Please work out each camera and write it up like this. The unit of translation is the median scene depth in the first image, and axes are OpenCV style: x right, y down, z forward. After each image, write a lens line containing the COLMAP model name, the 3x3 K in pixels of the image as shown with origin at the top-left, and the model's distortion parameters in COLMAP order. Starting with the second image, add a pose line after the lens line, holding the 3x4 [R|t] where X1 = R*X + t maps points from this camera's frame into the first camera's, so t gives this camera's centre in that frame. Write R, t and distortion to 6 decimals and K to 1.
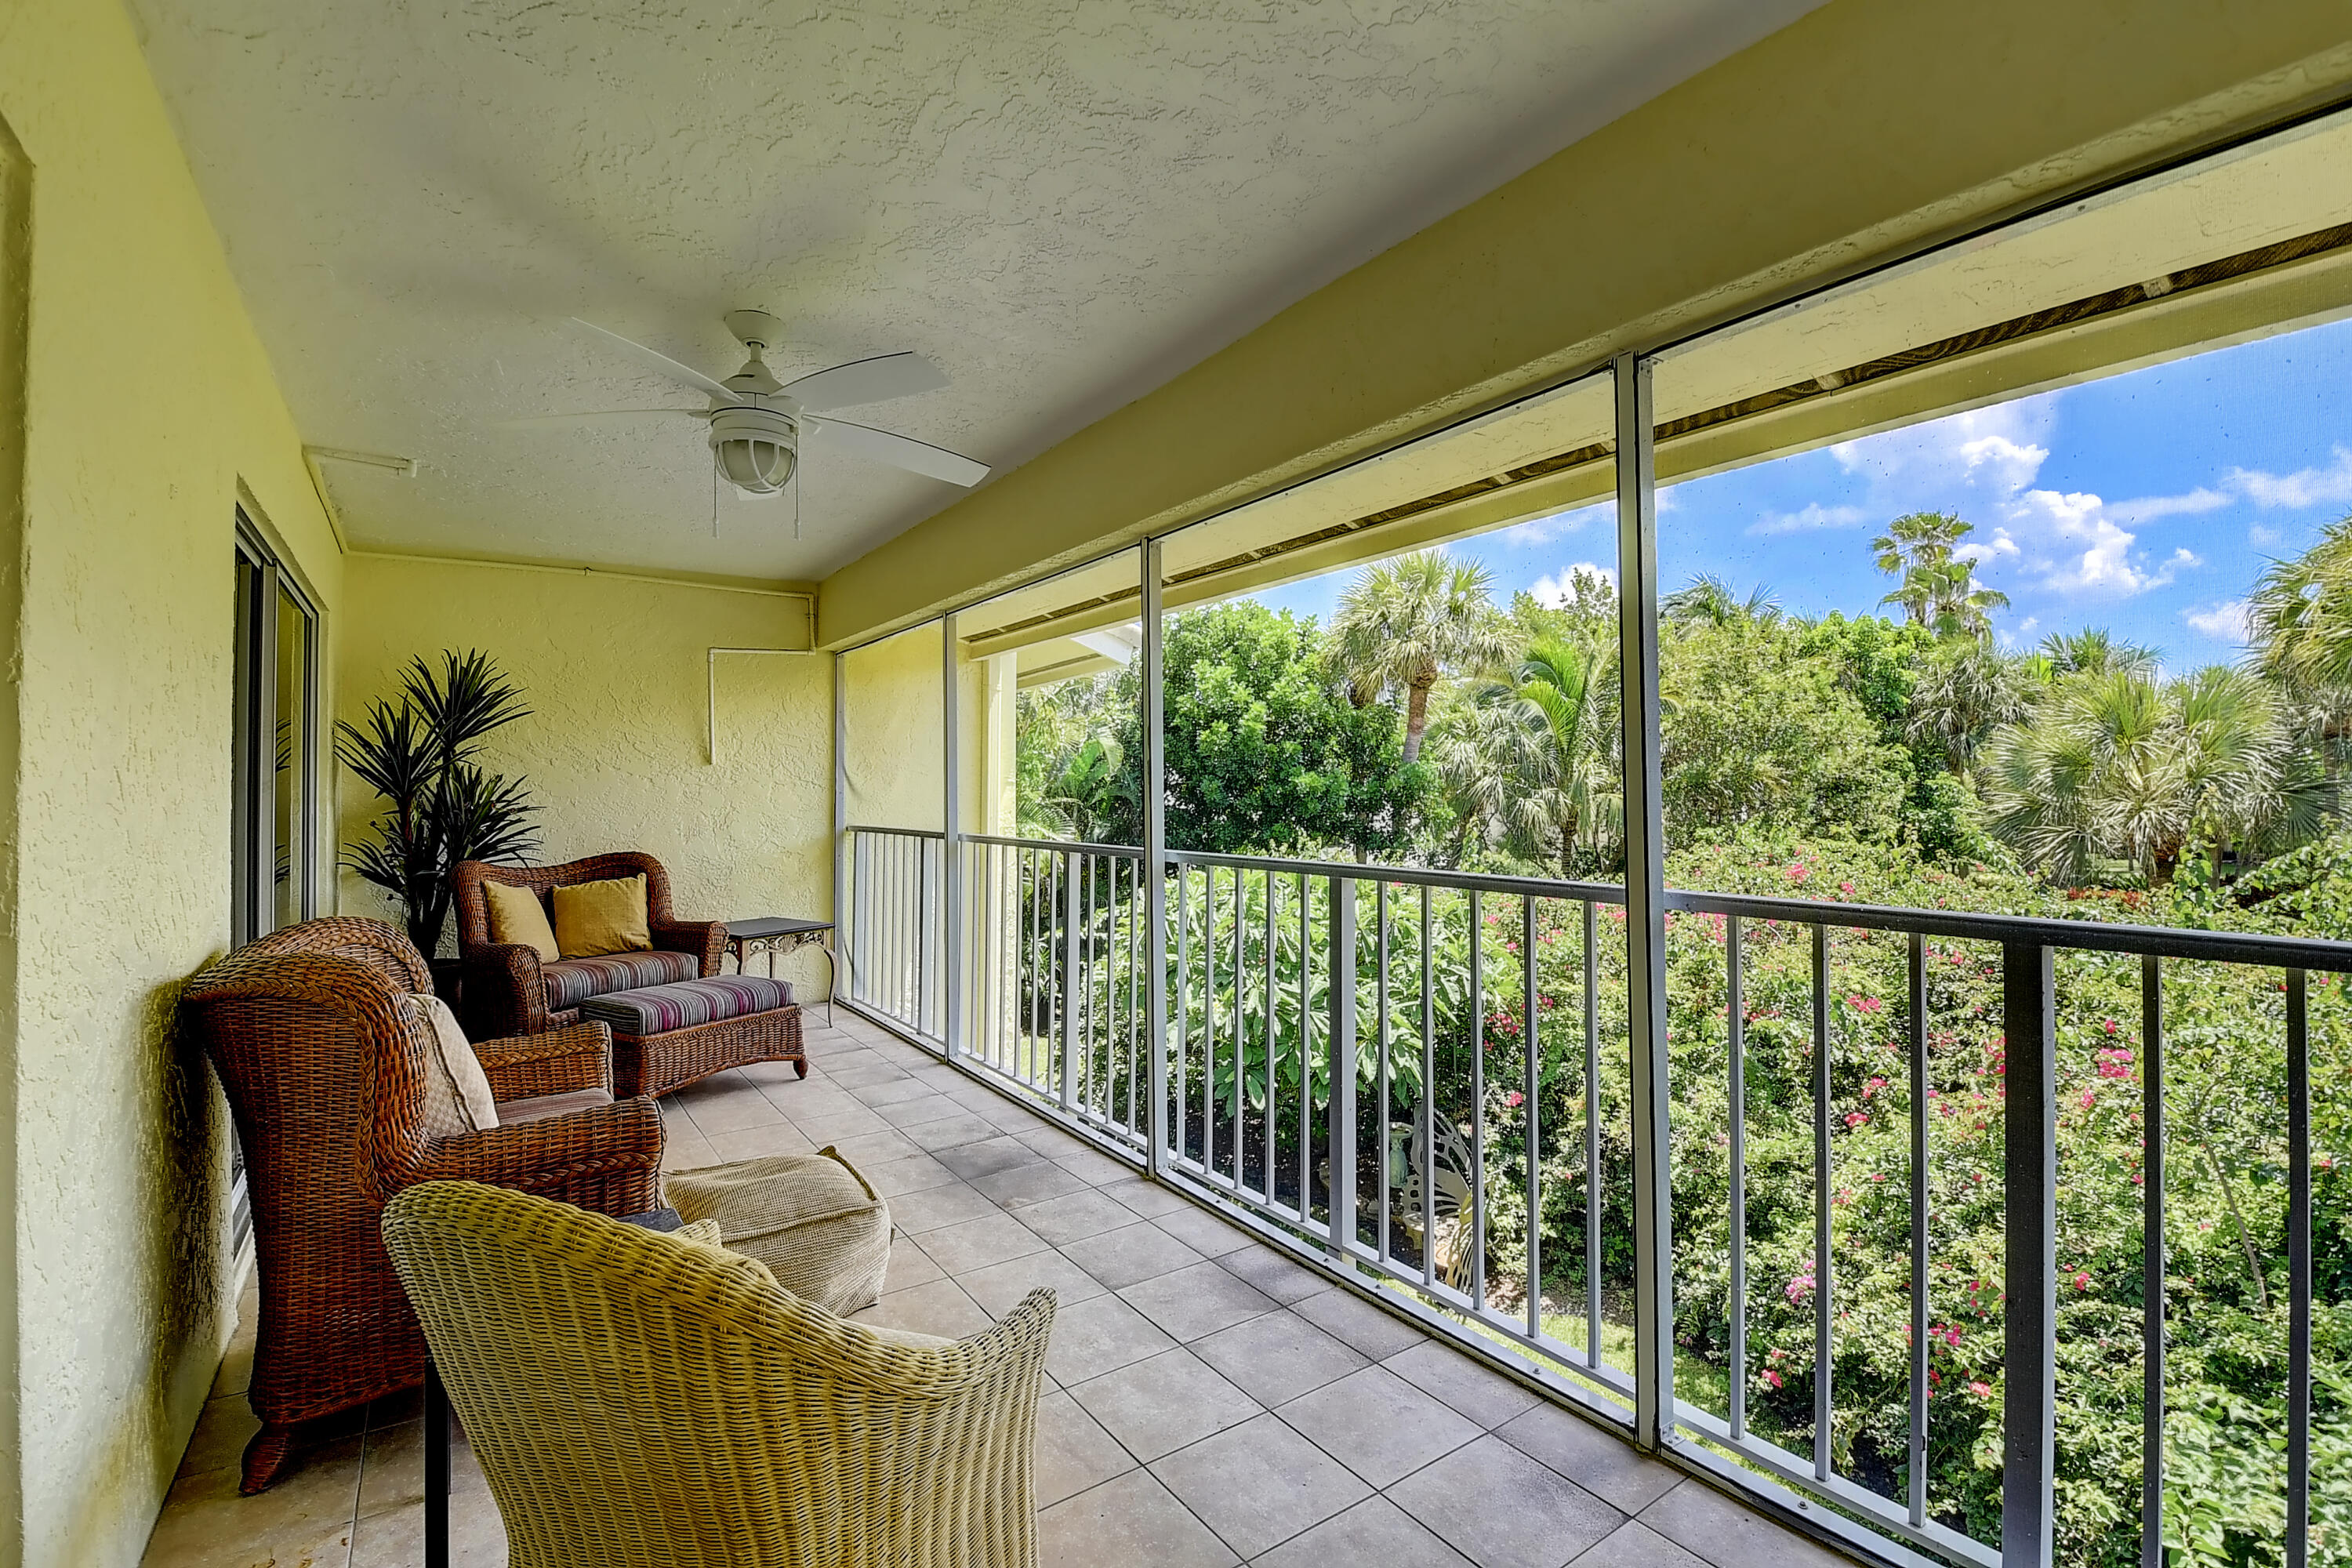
lens RADIAL K [[1024.6, 0, 1153.0], [0, 1024.6, 767.0], [0, 0, 1]] dist [-0.013100, -0.010956]
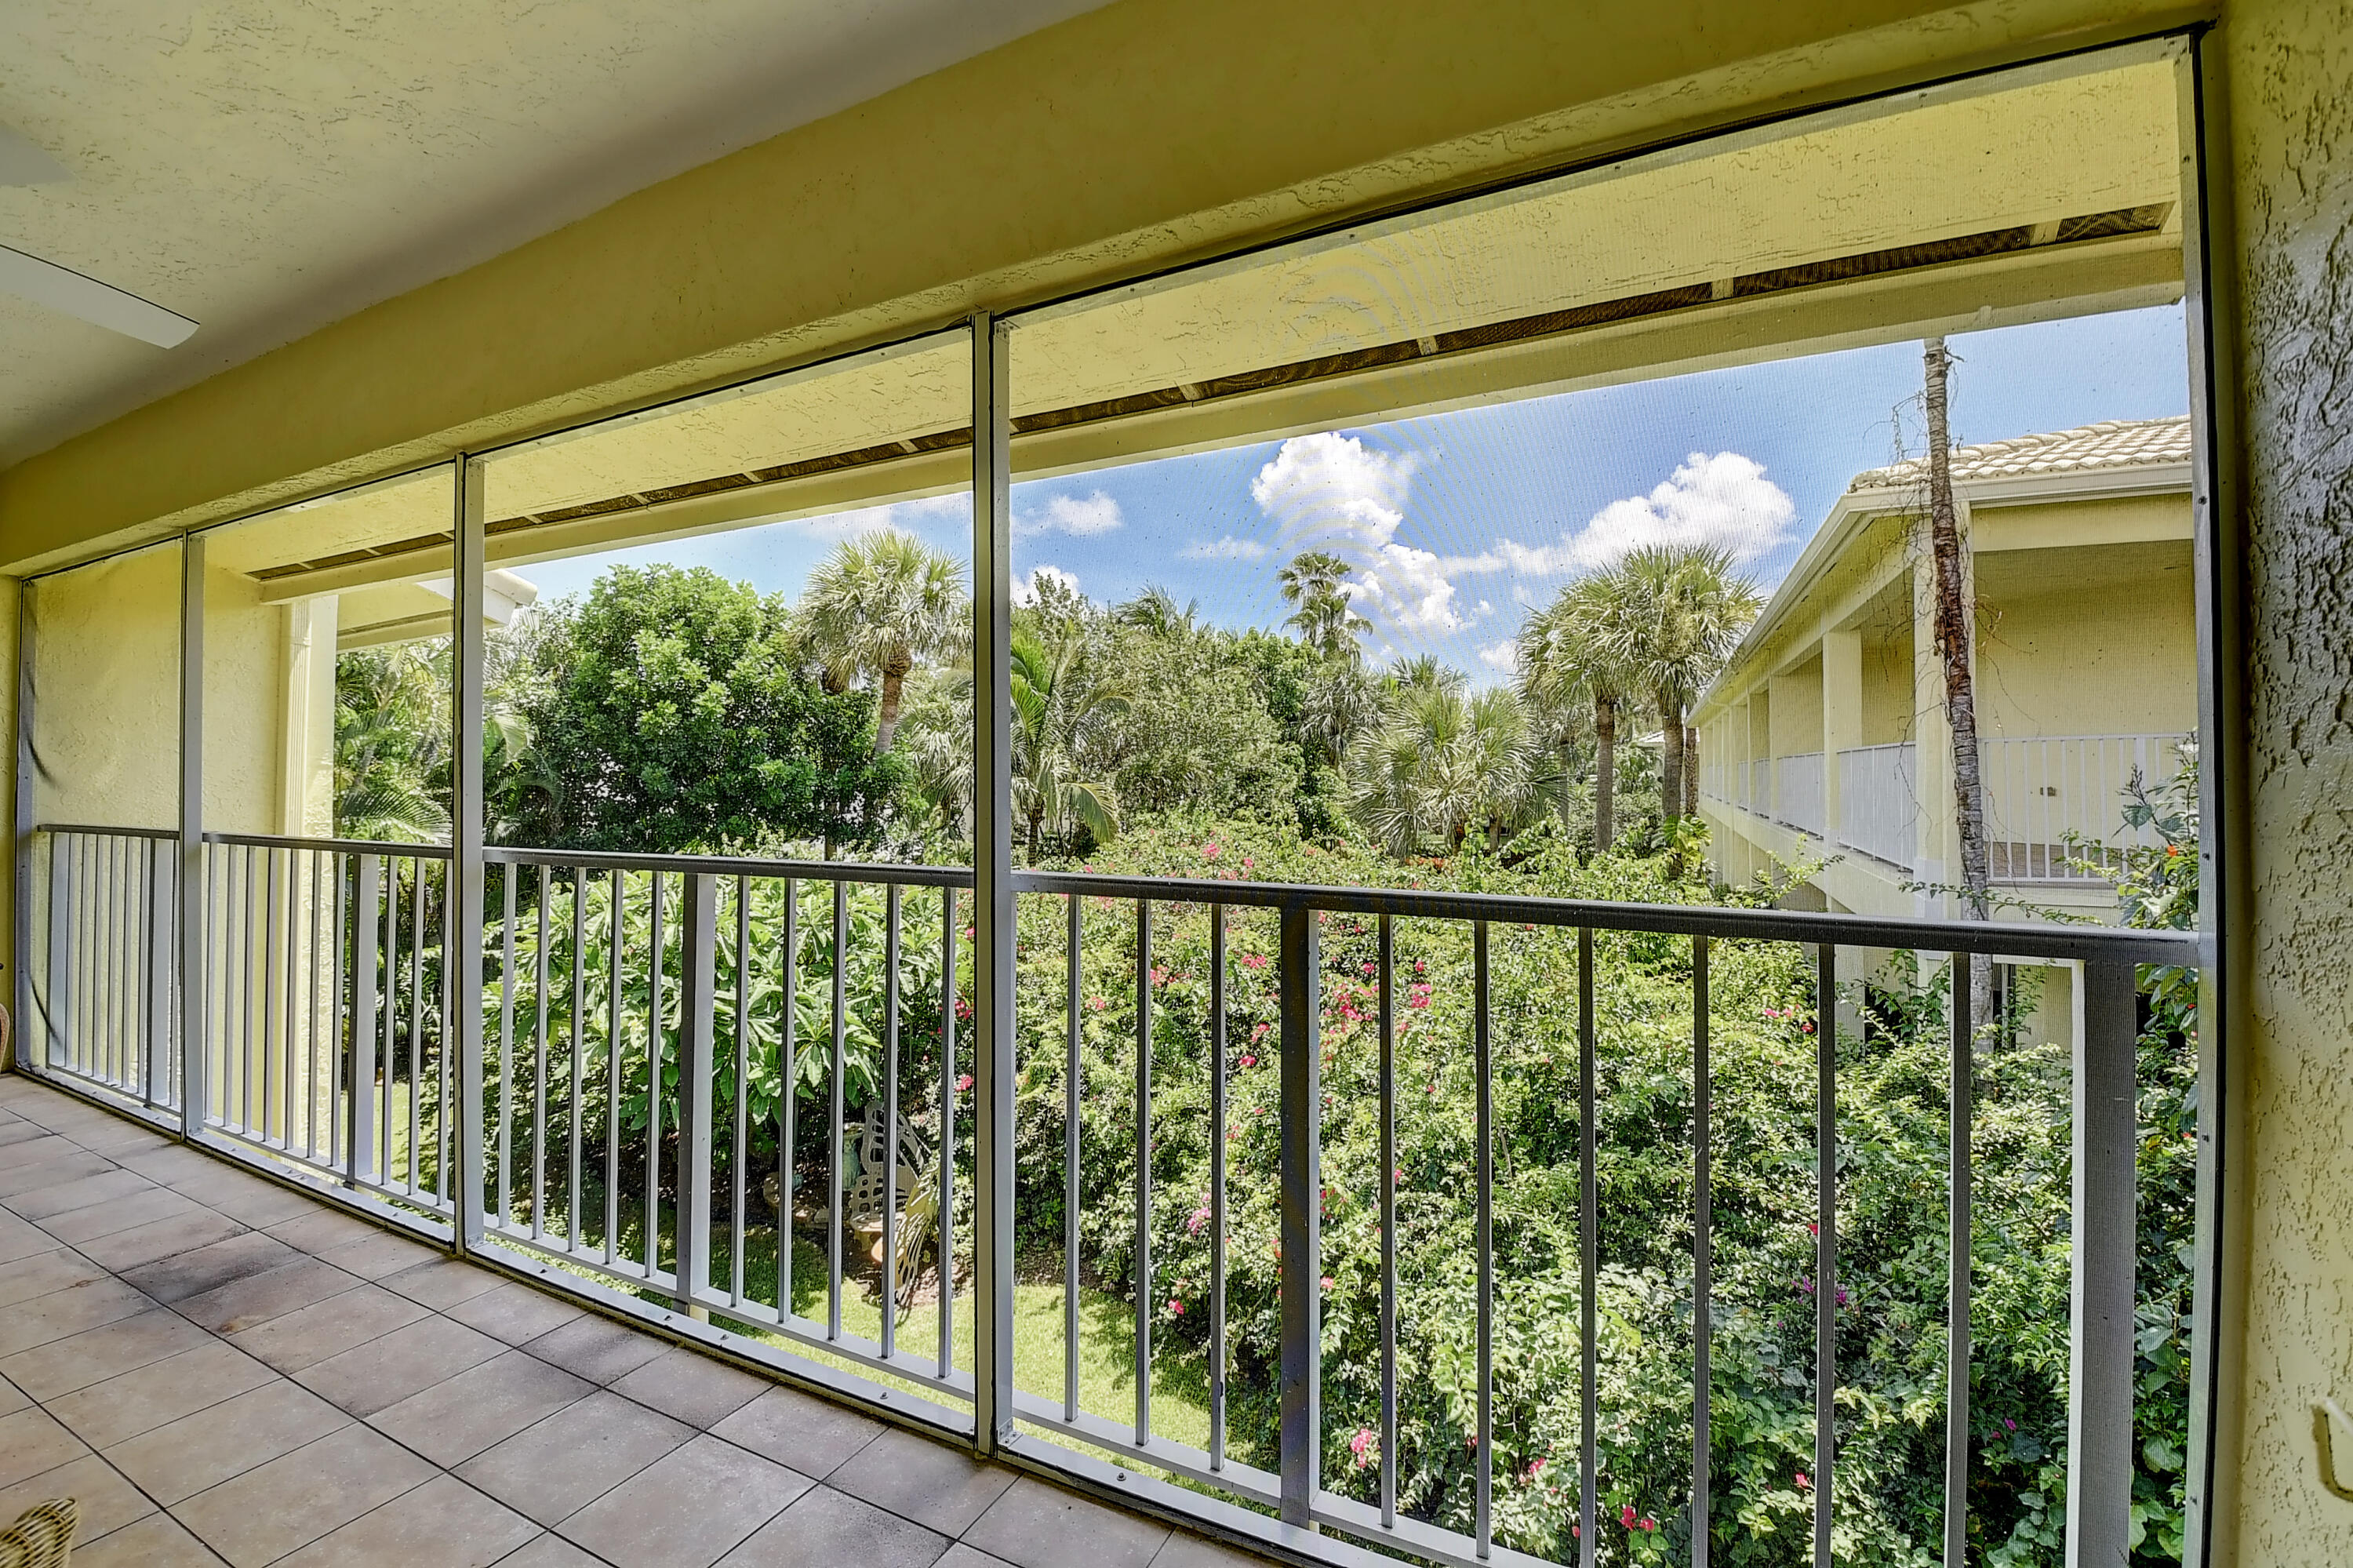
lens RADIAL K [[1025.1, 0, 1160.5], [0, 1025.1, 764.7], [0, 0, 1]] dist [-0.013100, -0.010956]
pose [[0.878321, 0.008155, 0.478003, 0.056862], [-0.011405, 0.999927, 0.003899, 0.005119], [-0.477936, -0.008876, 0.878350, 0.026703]]
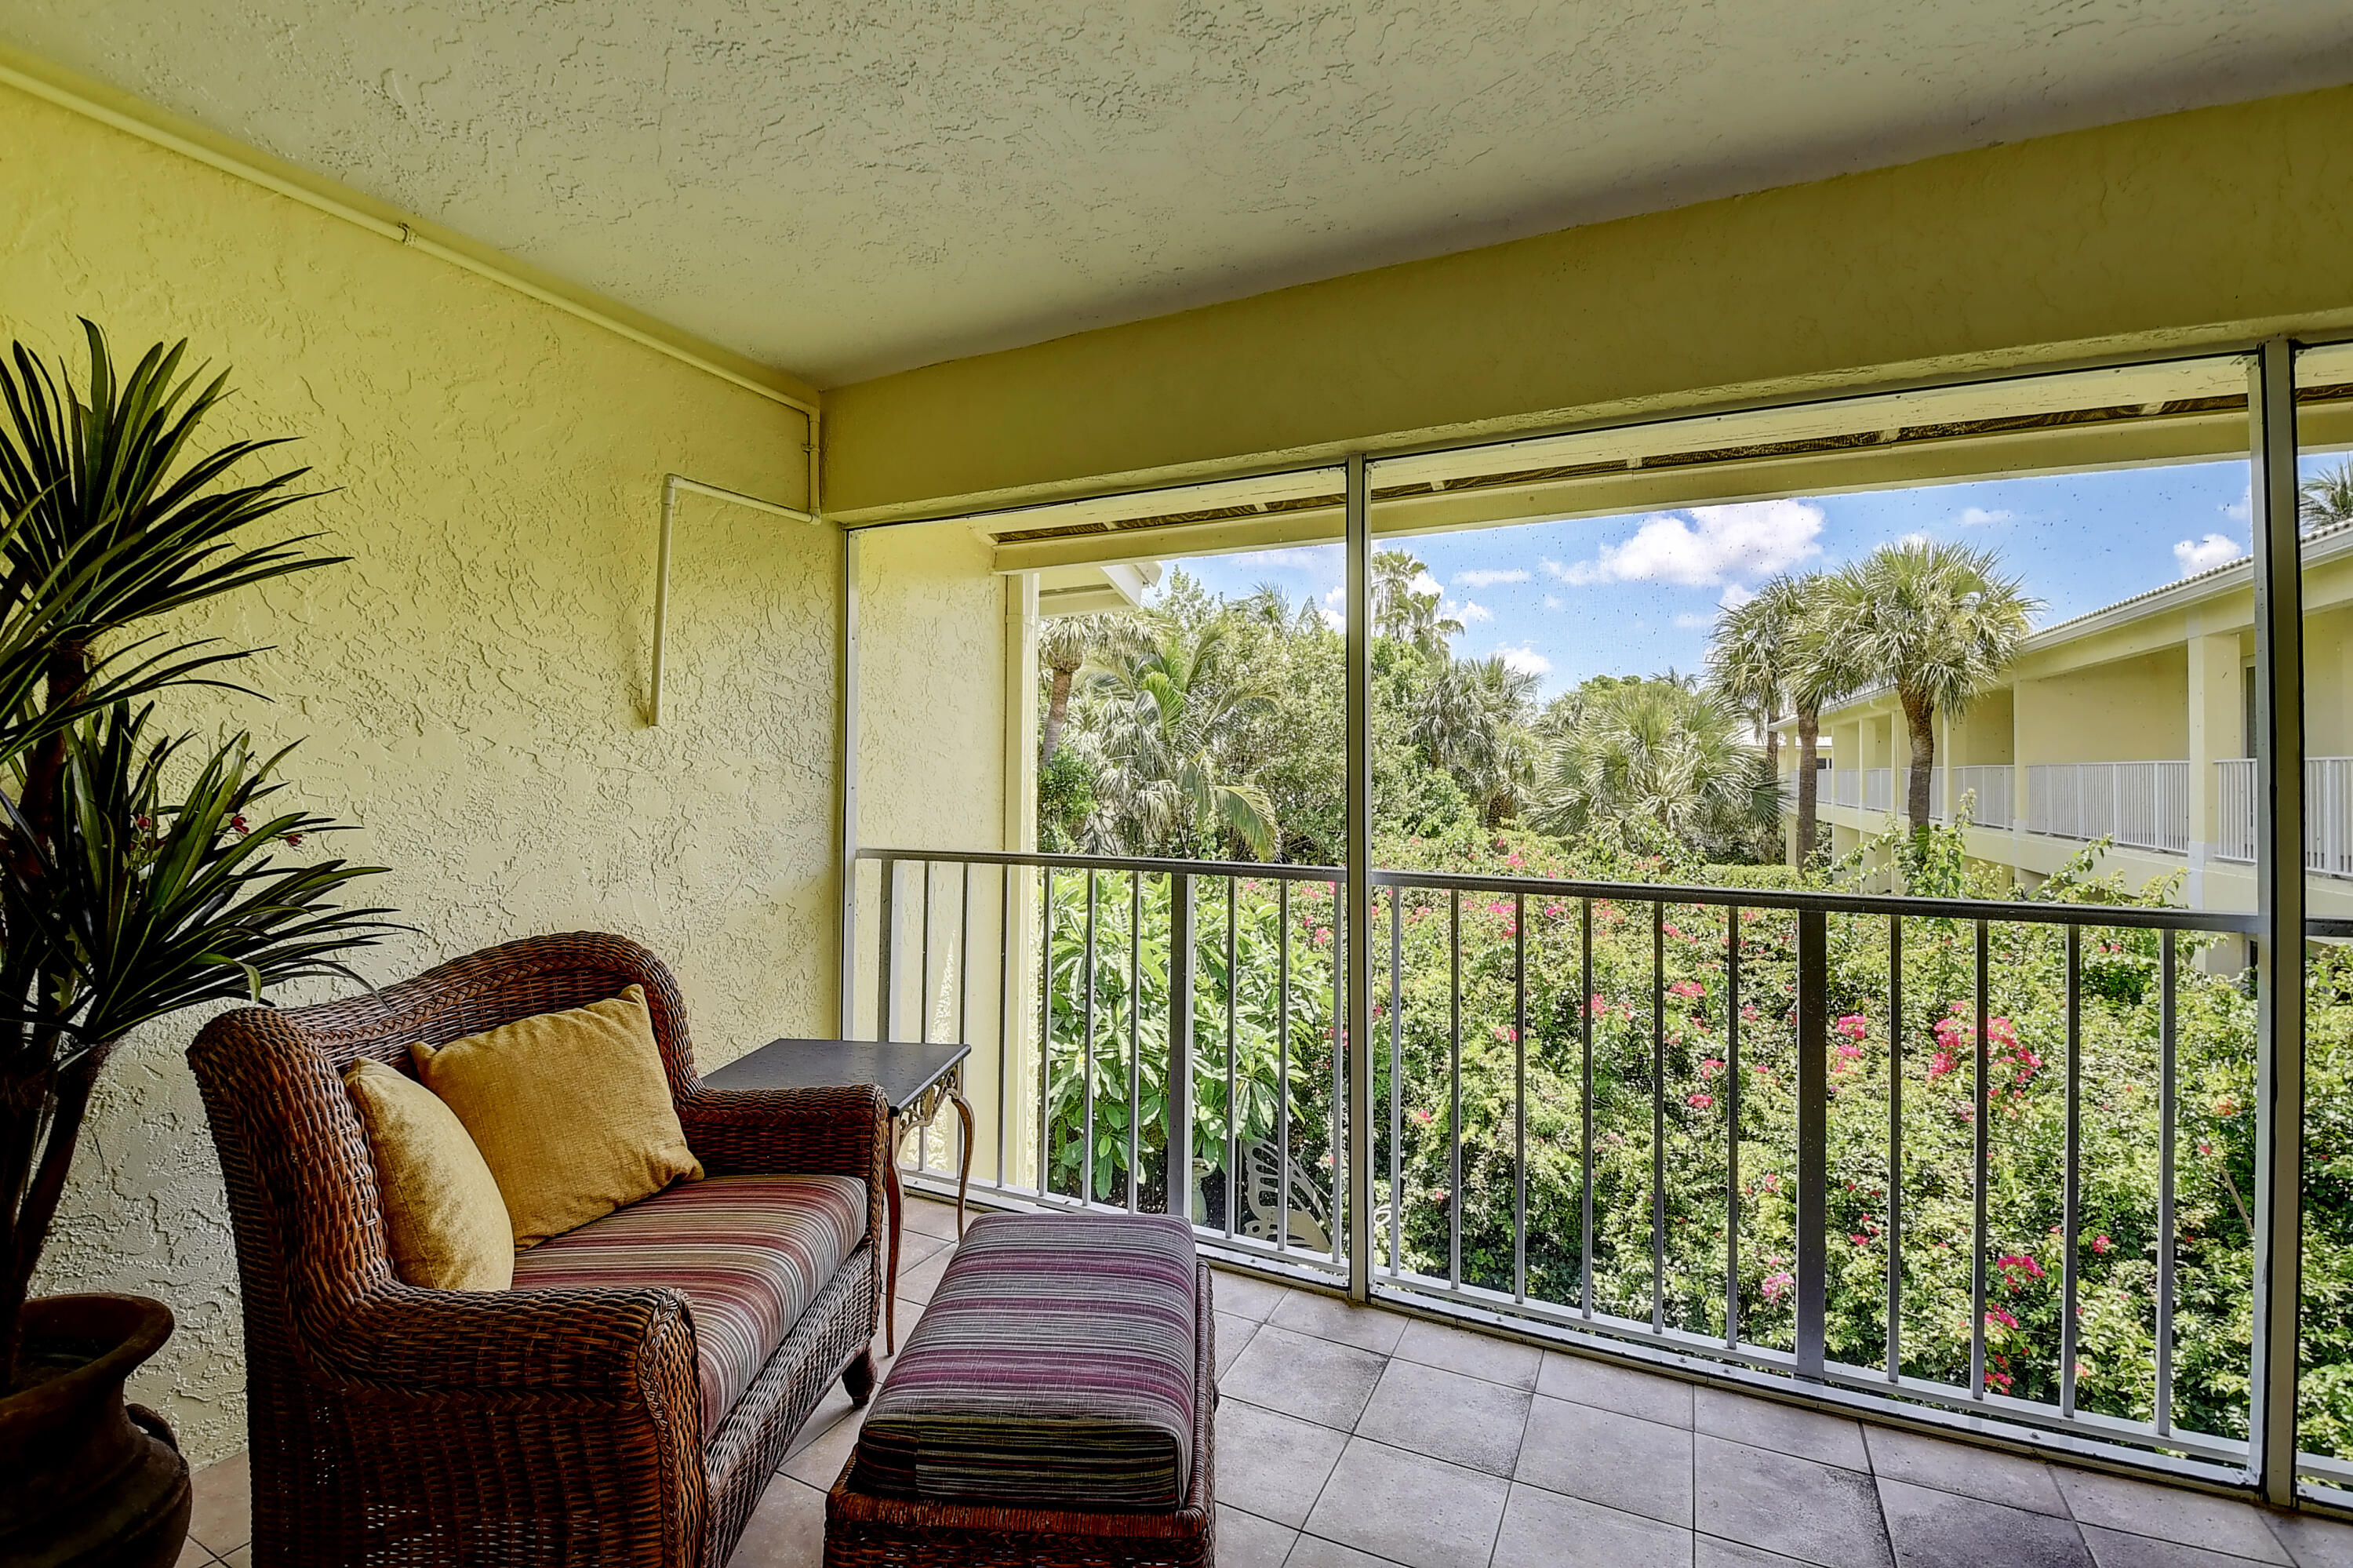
lens RADIAL K [[1025.1, 0, 1139.8], [0, 1025.1, 756.6], [0, 0, 1]] dist [-0.013100, -0.010956]
pose [[0.879530, 0.020474, 0.475403, -0.453216], [-0.021356, 0.999766, -0.003546, 0.008026], [-0.475364, -0.007034, 0.879761, 0.473049]]
